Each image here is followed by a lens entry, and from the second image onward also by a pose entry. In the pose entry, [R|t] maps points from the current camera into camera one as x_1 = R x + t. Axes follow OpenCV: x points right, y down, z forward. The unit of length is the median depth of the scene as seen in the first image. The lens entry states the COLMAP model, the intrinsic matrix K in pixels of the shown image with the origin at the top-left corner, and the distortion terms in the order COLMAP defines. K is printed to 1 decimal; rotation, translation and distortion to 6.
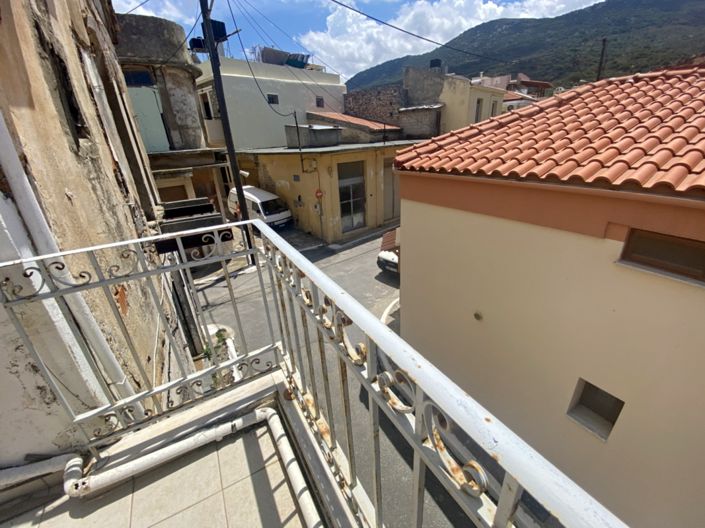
lens RADIAL K [[284.0, 0, 354.6], [0, 284.0, 263.7], [0, 0, 1]] dist [0.005812, -0.014002]
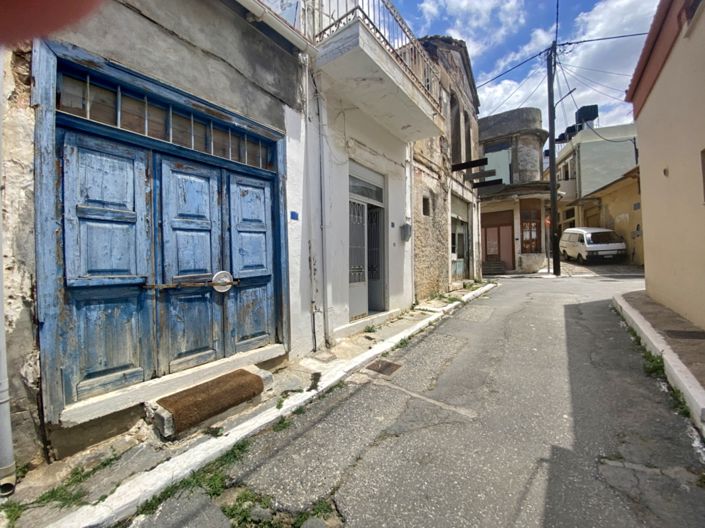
lens RADIAL K [[284.0, 0, 352.7], [0, 284.0, 262.5], [0, 0, 1]] dist [0.005812, -0.014002]
pose [[0.399608, 0.034005, -0.916055, 0.362019], [-0.347798, 0.930217, -0.117188, 0.397937], [0.848145, 0.365432, 0.383549, -0.096454]]
